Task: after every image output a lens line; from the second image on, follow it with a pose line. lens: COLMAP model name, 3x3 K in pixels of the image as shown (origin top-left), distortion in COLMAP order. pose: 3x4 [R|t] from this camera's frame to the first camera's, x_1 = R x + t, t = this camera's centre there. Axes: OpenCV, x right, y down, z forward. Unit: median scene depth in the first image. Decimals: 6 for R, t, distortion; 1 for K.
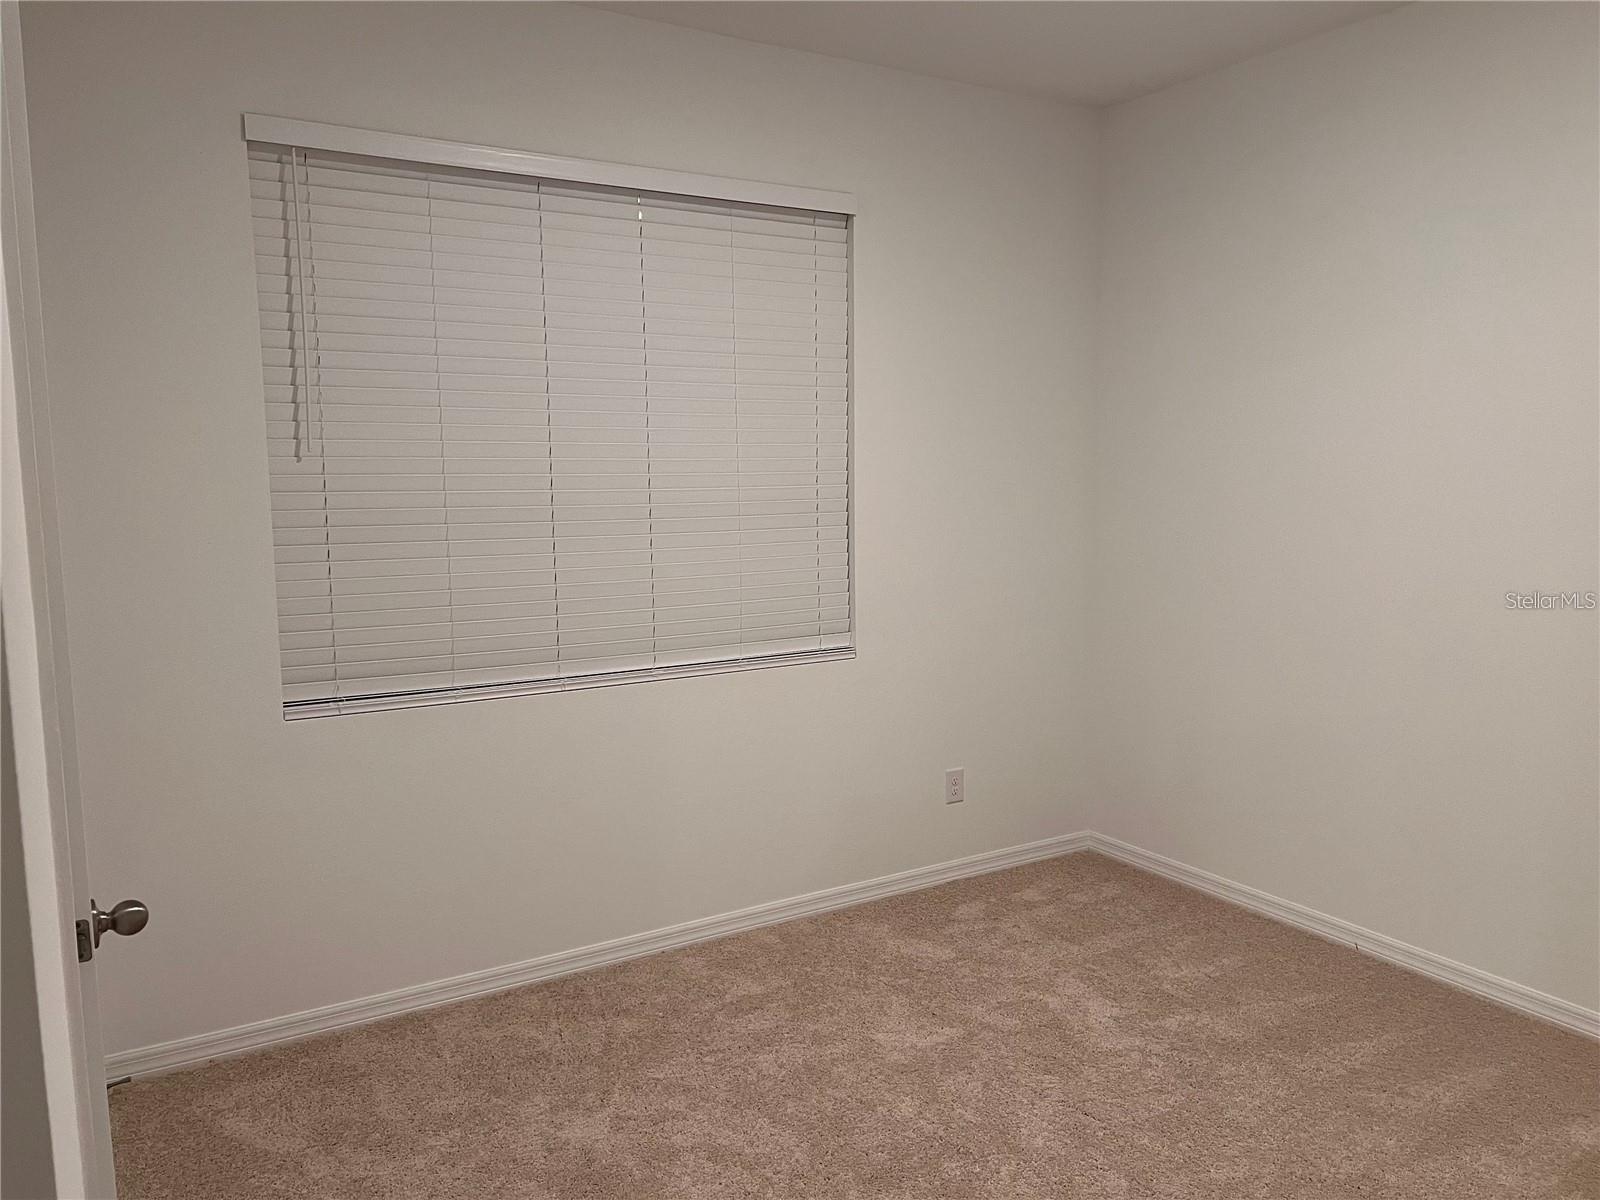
lens RADIAL K [[1185.3, 0, 777.7], [0, 1185.3, 608.5], [0, 0, 1]] dist [0.043525, -0.065075]
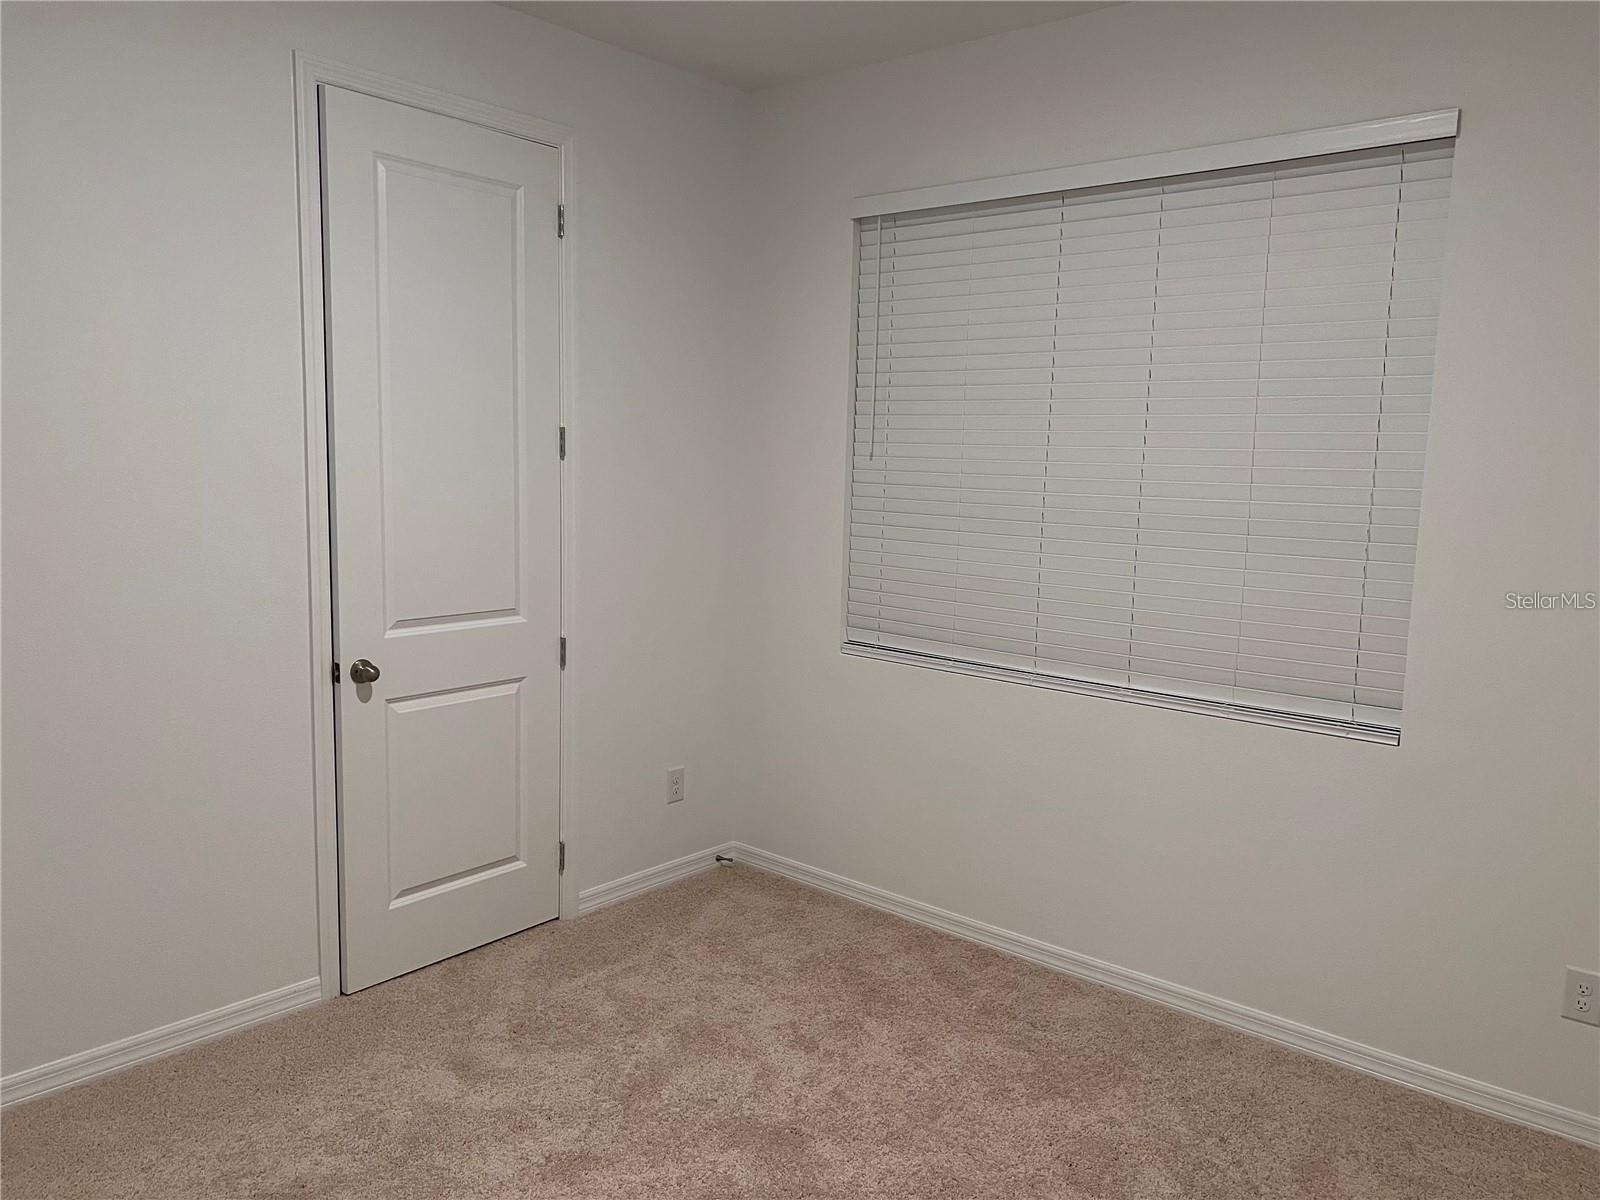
lens RADIAL K [[1143.3, 0, 800.0], [0, 1143.3, 600.0], [0, 0, 1]] dist [0.003878, 0.004246]
pose [[0.324284, 0.138620, -0.935748, 0.730521], [-0.138890, 0.985462, 0.097852, -0.079870], [0.935708, 0.098234, 0.338822, 0.501493]]
